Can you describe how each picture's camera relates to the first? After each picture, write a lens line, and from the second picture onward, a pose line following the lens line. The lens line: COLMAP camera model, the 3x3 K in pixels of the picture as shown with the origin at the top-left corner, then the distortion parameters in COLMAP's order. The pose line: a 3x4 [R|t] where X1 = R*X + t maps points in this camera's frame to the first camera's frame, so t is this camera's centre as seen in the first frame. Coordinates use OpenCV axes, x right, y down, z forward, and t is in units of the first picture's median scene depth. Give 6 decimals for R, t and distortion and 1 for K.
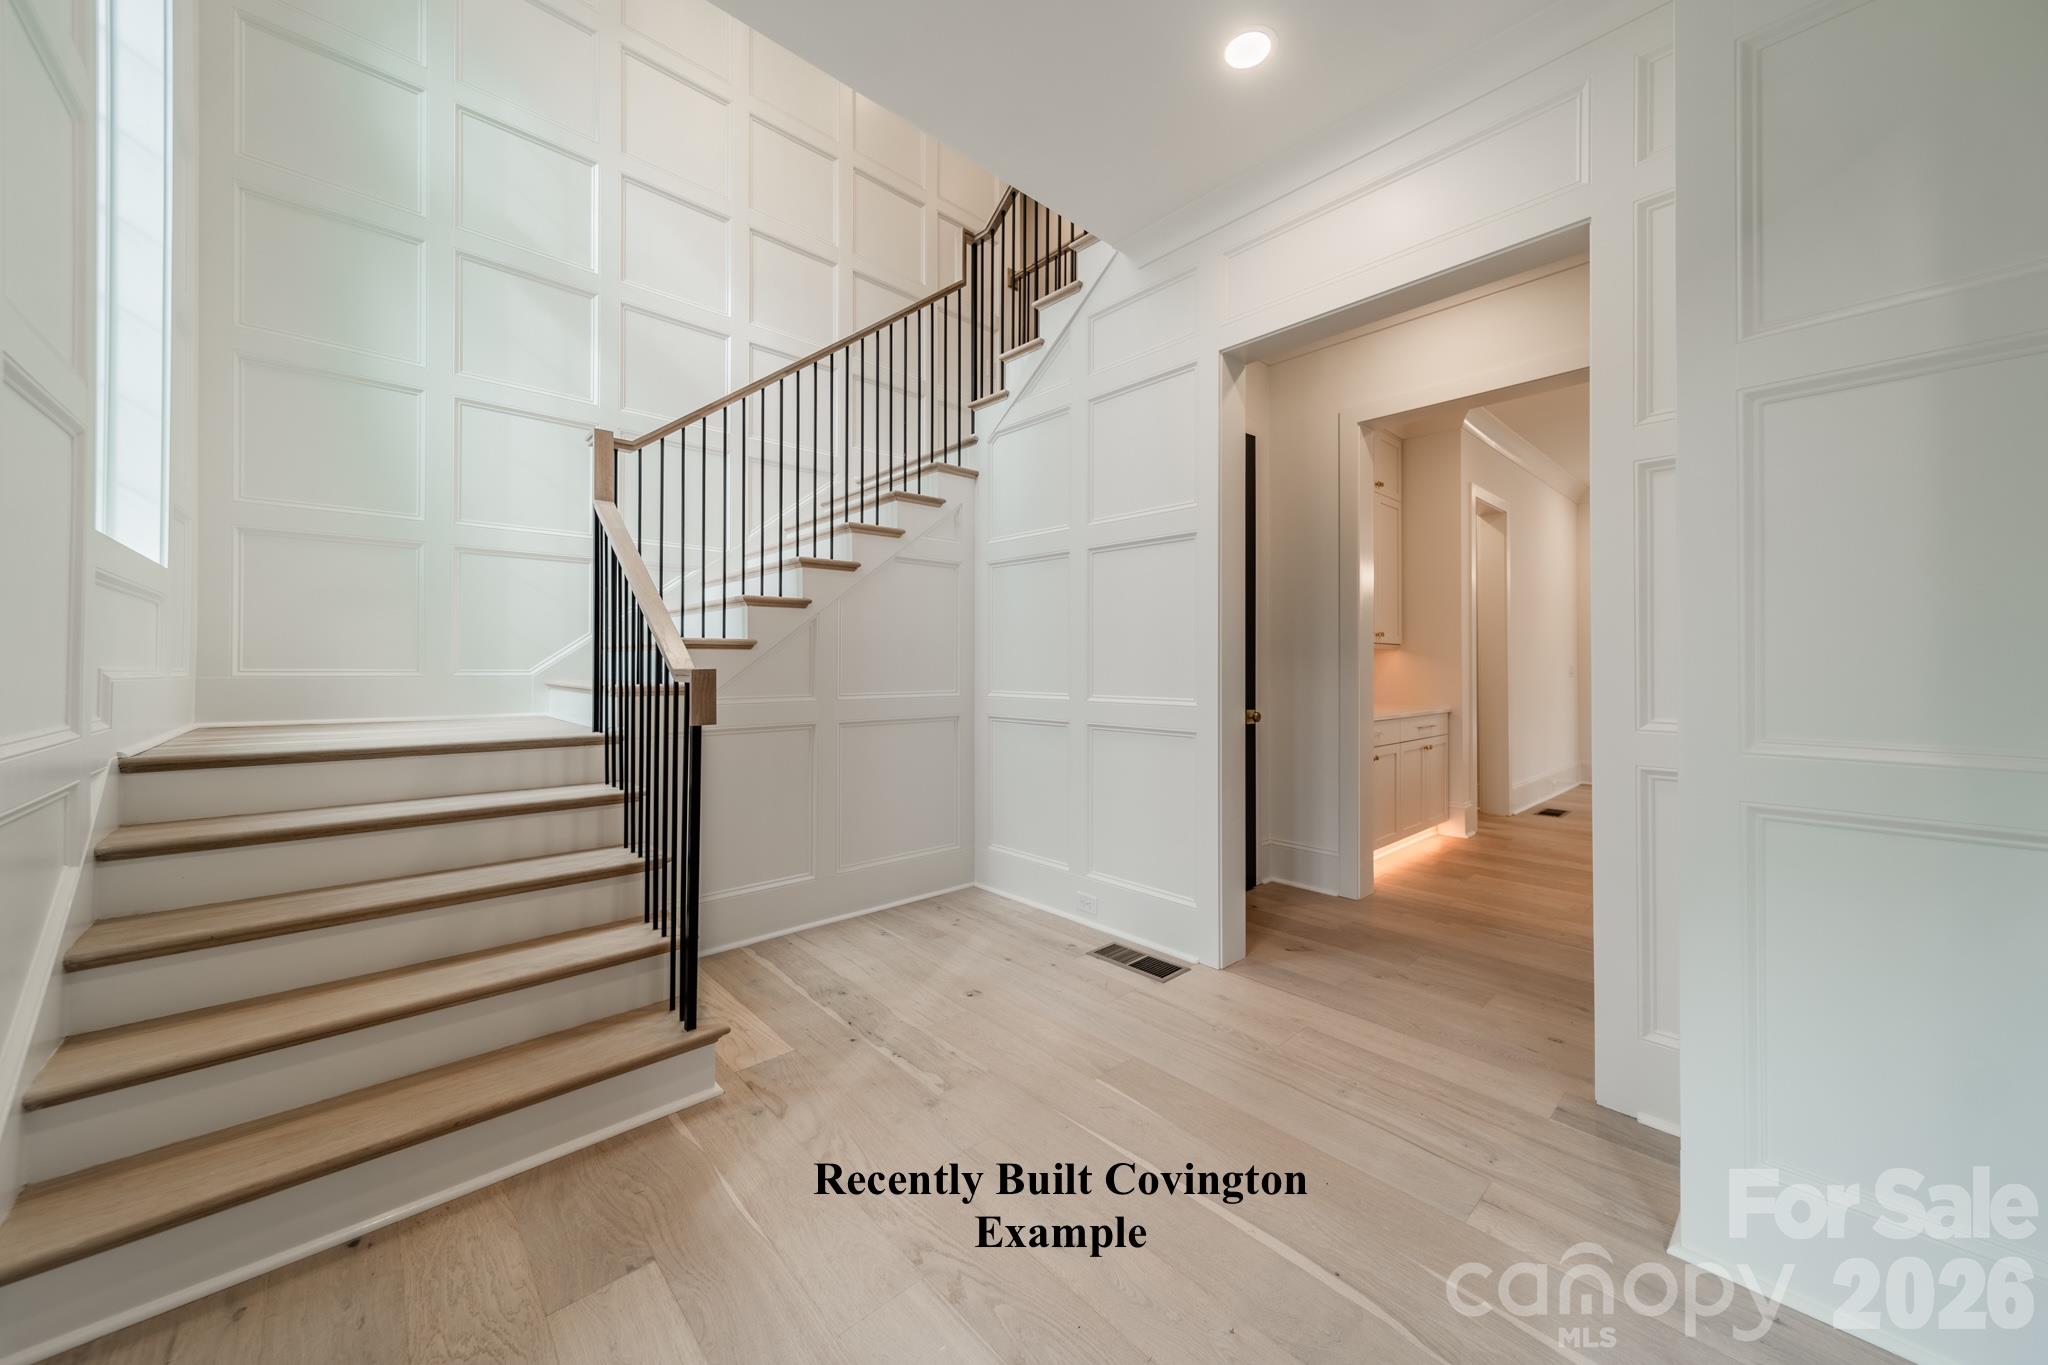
lens RADIAL K [[731.9, 0, 1023.3], [0, 731.9, 650.1], [0, 0, 1]] dist [0.007062, -0.000011]
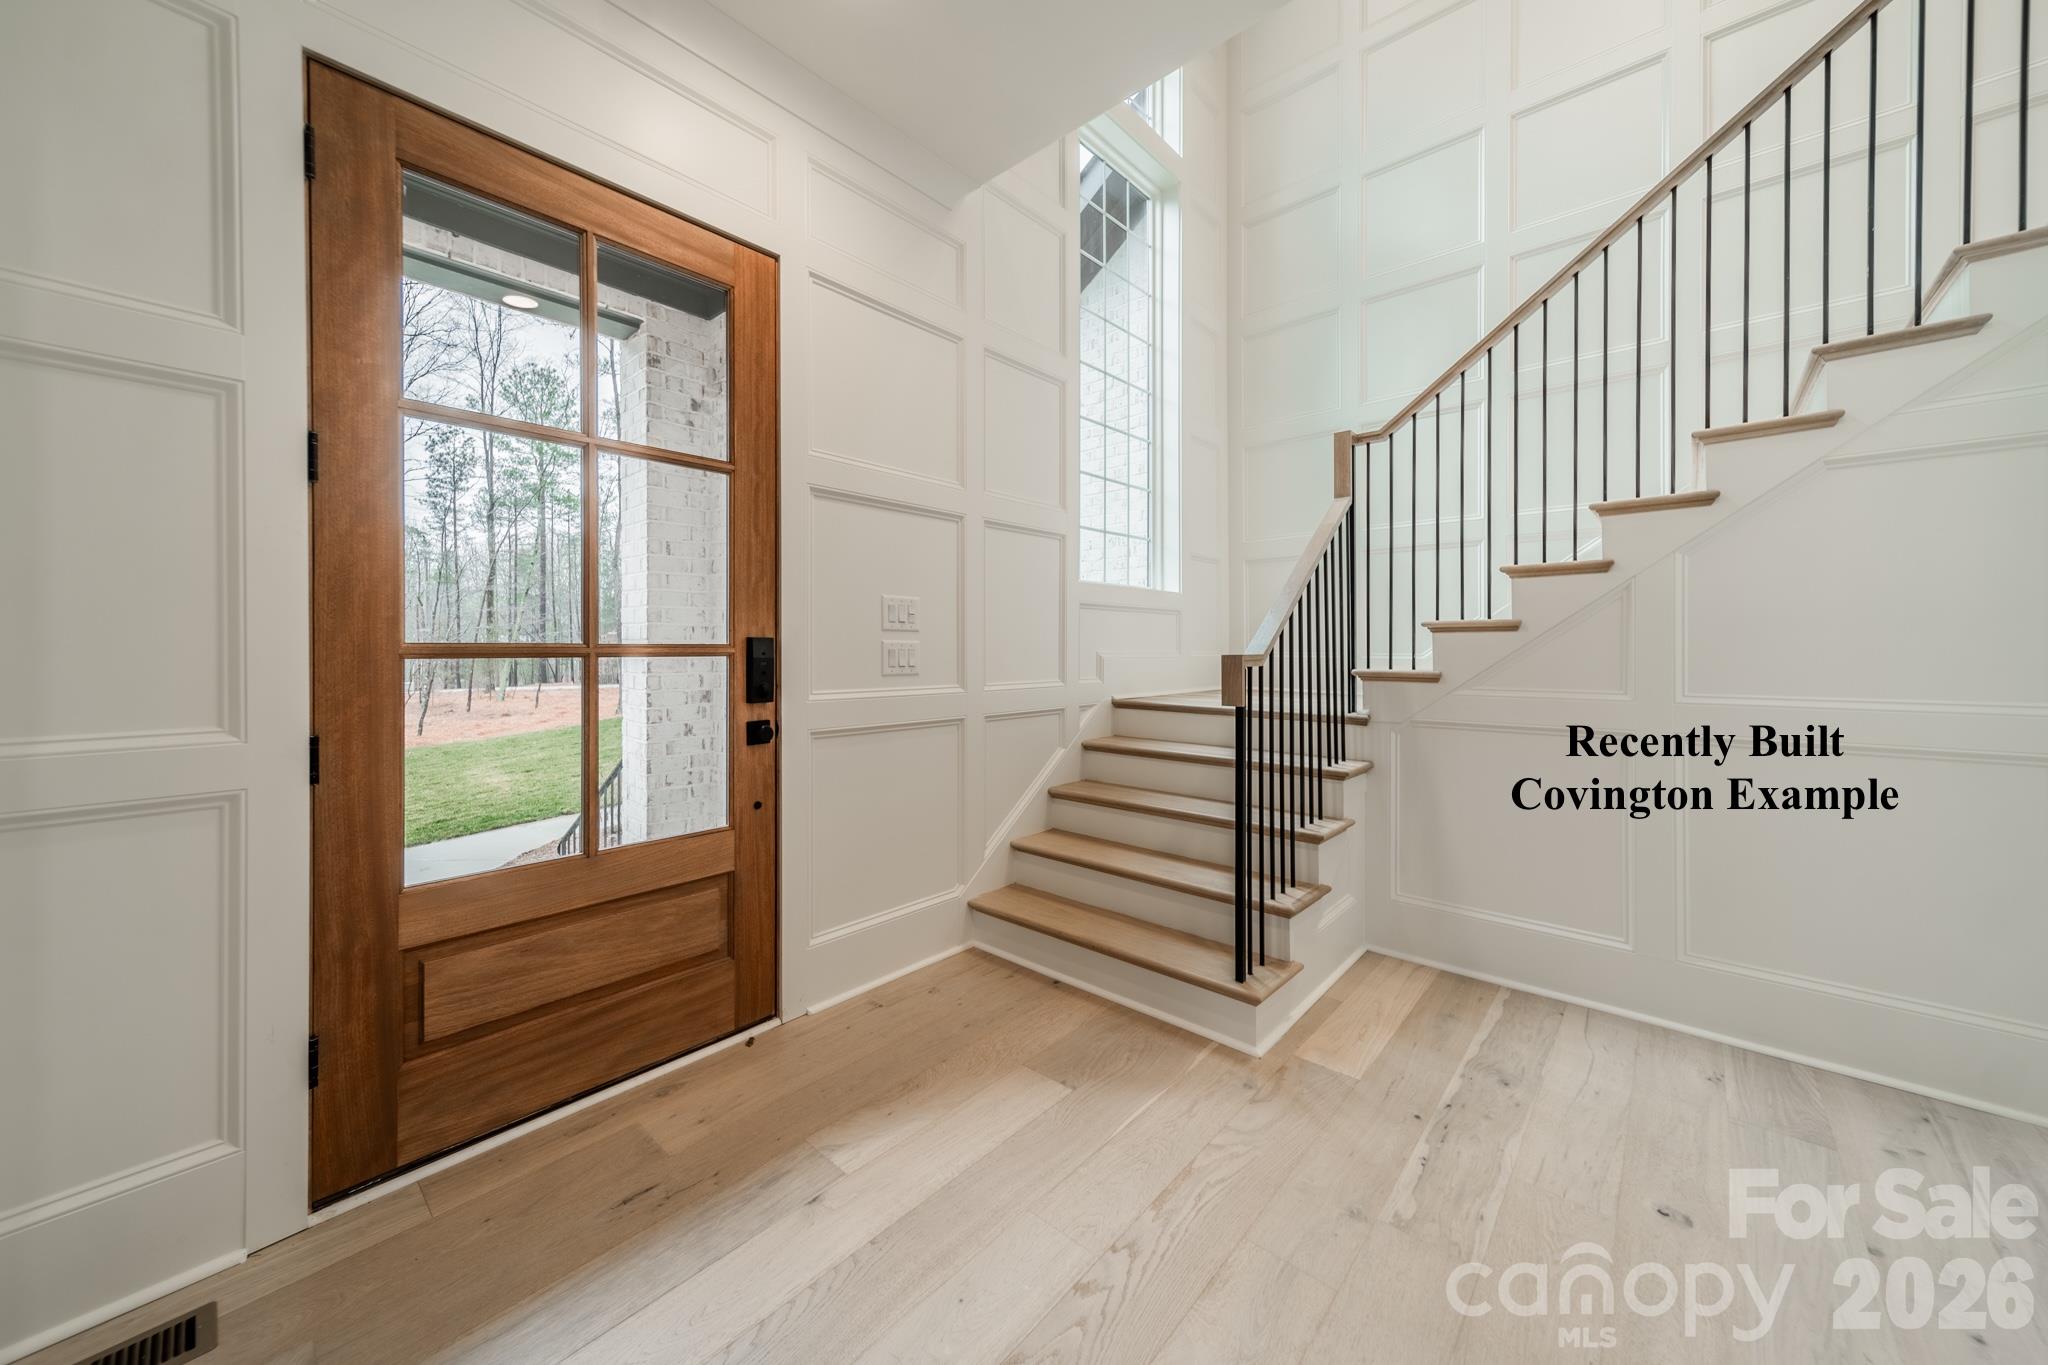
lens RADIAL K [[731.9, 0, 1023.3], [0, 731.9, 650.1], [0, 0, 1]] dist [0.007062, -0.000011]
pose [[0.101940, 0.000314, -0.994791, 0.529765], [0.020163, 0.999794, 0.002382, 0.009103], [0.994586, -0.020301, 0.101912, 0.501792]]
